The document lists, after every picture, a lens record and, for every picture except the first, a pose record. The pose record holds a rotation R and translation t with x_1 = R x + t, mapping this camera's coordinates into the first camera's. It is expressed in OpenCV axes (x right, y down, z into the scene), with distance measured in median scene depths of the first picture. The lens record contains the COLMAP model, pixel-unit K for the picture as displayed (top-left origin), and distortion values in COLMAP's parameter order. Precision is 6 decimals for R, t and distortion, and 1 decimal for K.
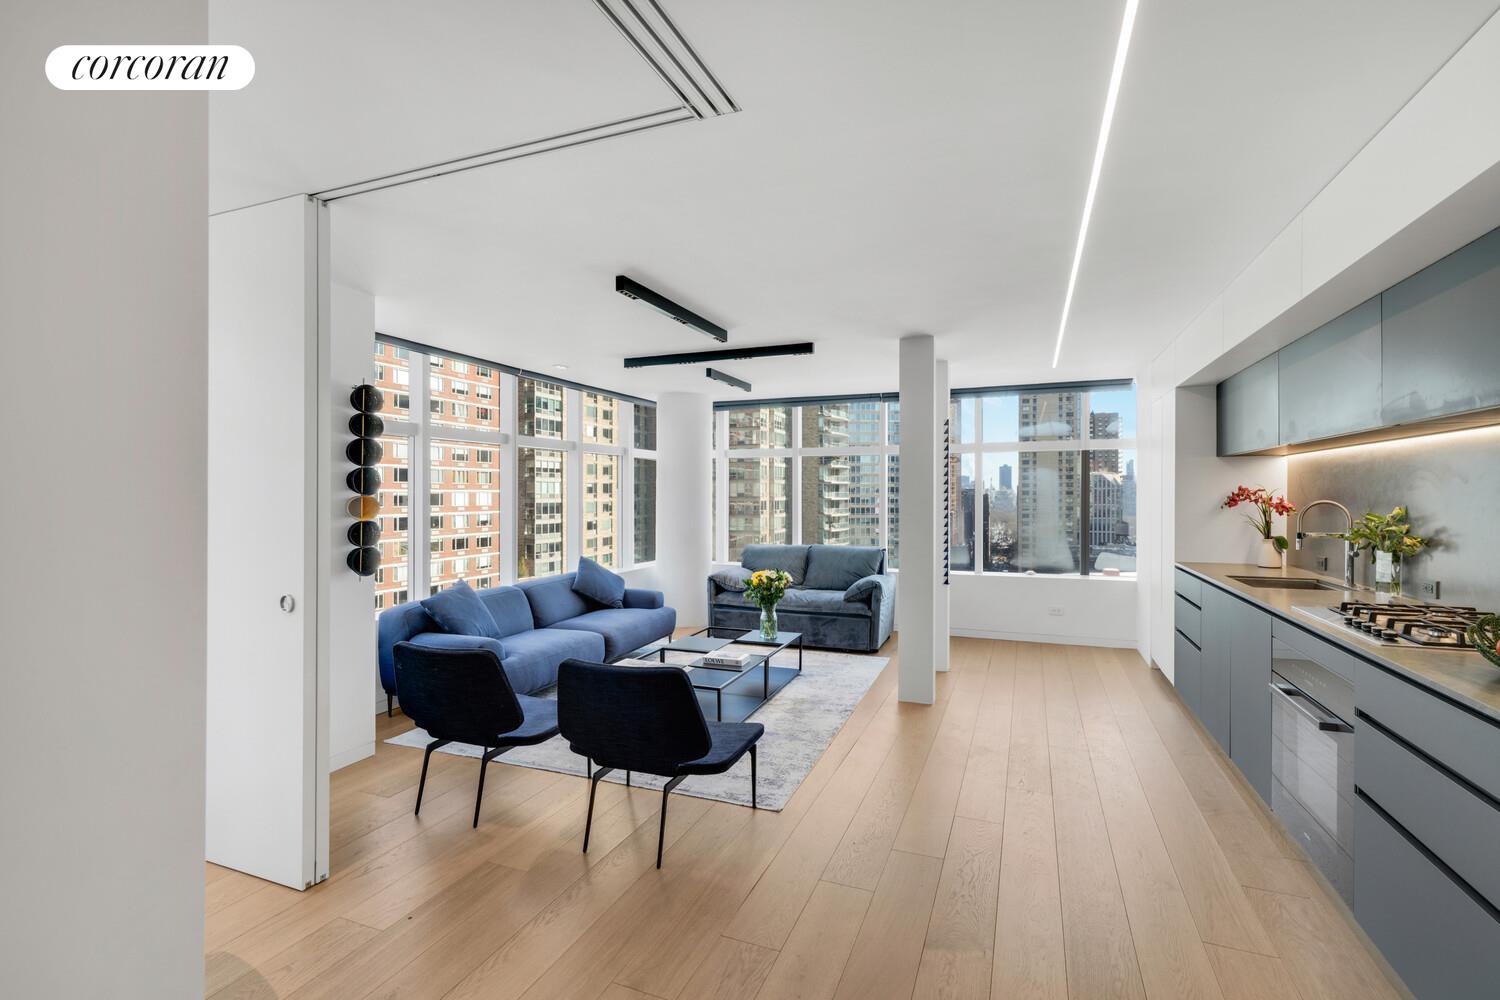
lens RADIAL K [[675.4, 0, 750.0], [0, 675.4, 500.0], [0, 0, 1]] dist [0.001806, 0.000082]
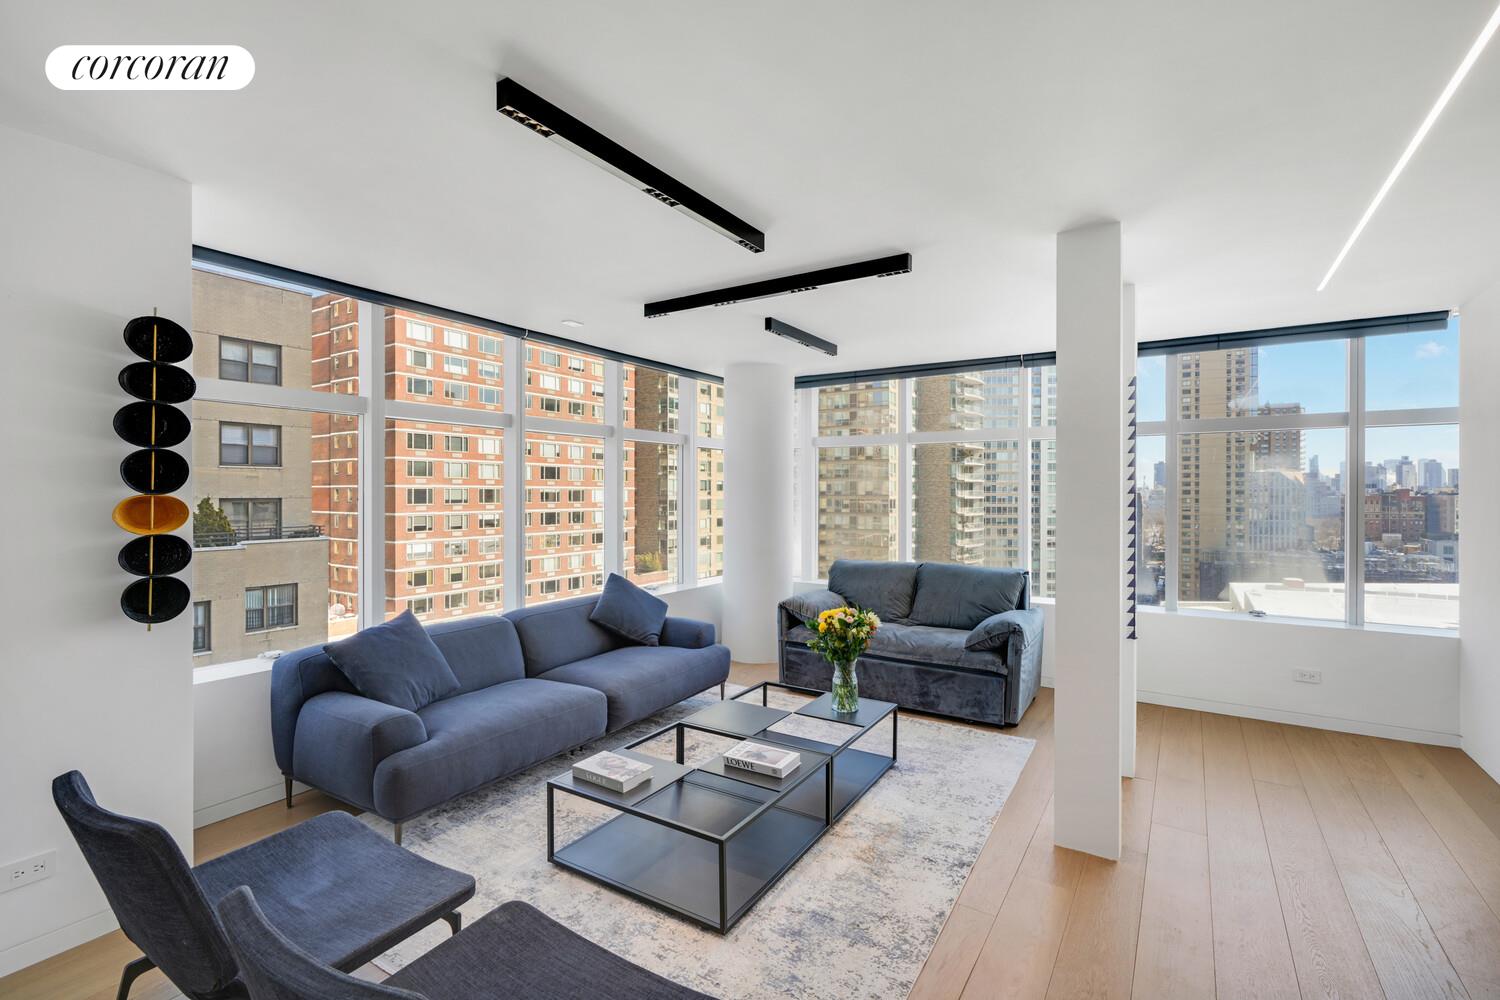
lens RADIAL K [[668.9, 0, 755.3], [0, 668.9, 487.5], [0, 0, 1]] dist [-0.000438, 0.000230]
pose [[0.983115, 0.003208, -0.182960, 0.050840], [-0.006001, 0.999874, -0.014715, -0.004361], [0.182889, 0.015565, 0.983010, 0.277934]]
